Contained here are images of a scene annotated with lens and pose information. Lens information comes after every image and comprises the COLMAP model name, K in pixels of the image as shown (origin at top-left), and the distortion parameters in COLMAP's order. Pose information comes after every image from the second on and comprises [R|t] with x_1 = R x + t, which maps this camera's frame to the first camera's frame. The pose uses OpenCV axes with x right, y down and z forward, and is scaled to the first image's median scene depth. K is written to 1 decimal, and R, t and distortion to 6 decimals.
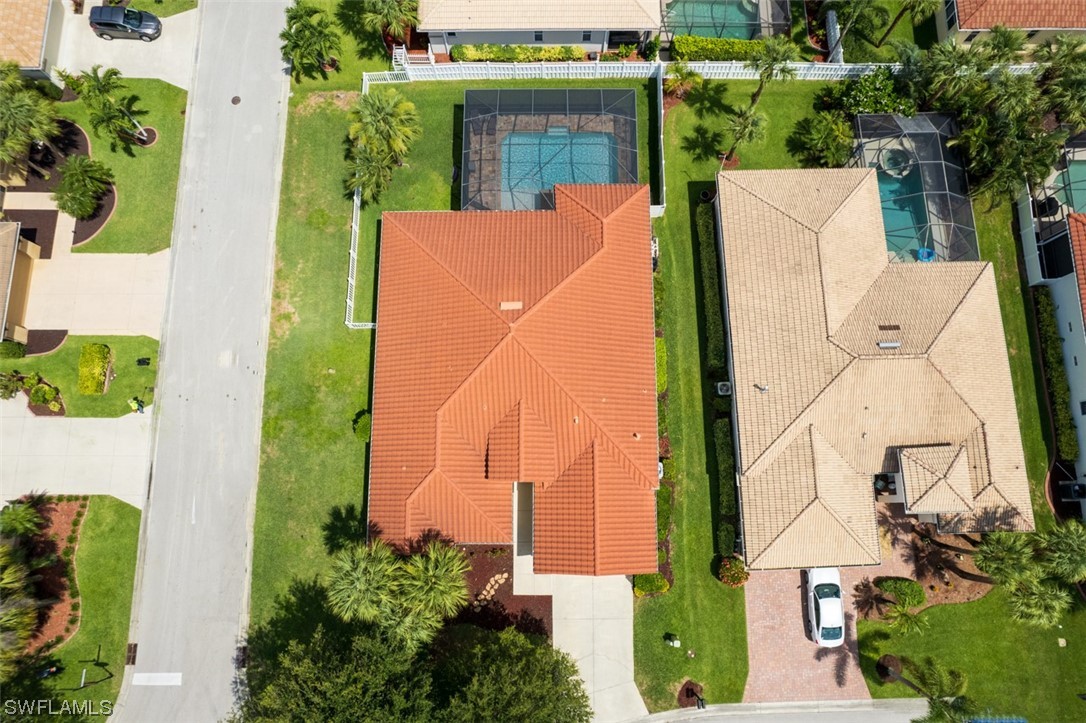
lens RADIAL K [[522.4, 0, 543.0], [0, 522.4, 361.5], [0, 0, 1]] dist [-0.044007, 0.021493]
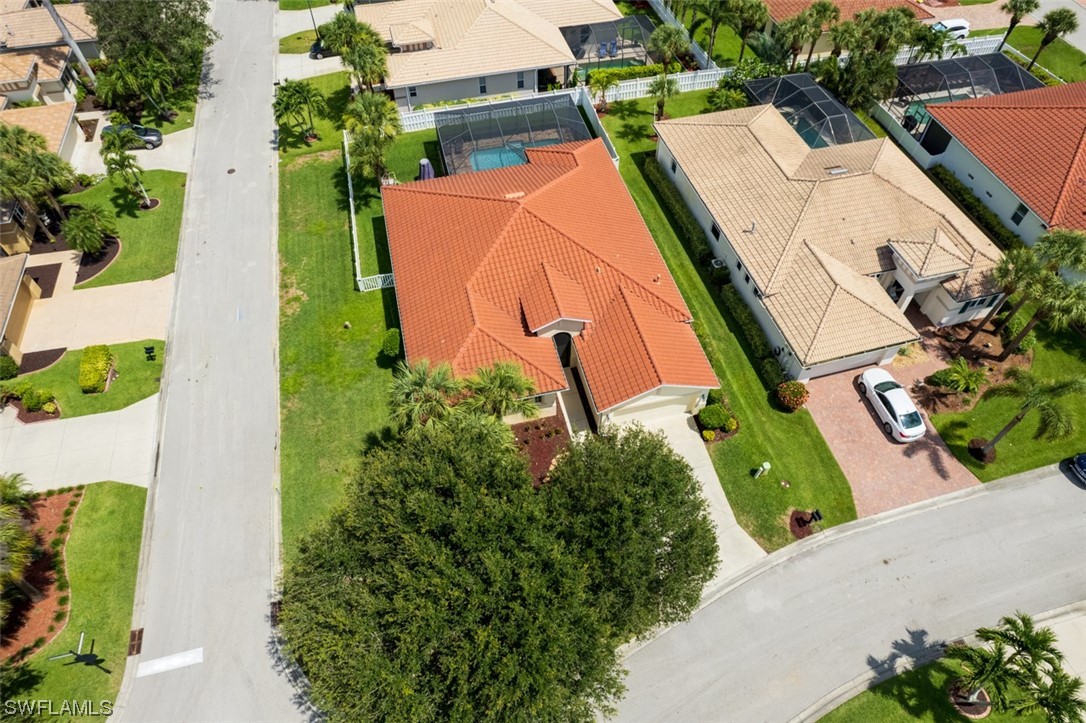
lens RADIAL K [[522.4, 0, 543.0], [0, 522.4, 361.5], [0, 0, 1]] dist [-0.044007, 0.021493]
pose [[0.972961, -0.201675, 0.112583, -0.177348], [0.228451, 0.912088, -0.340450, 0.546834], [-0.034026, 0.356964, 0.933498, 0.076626]]
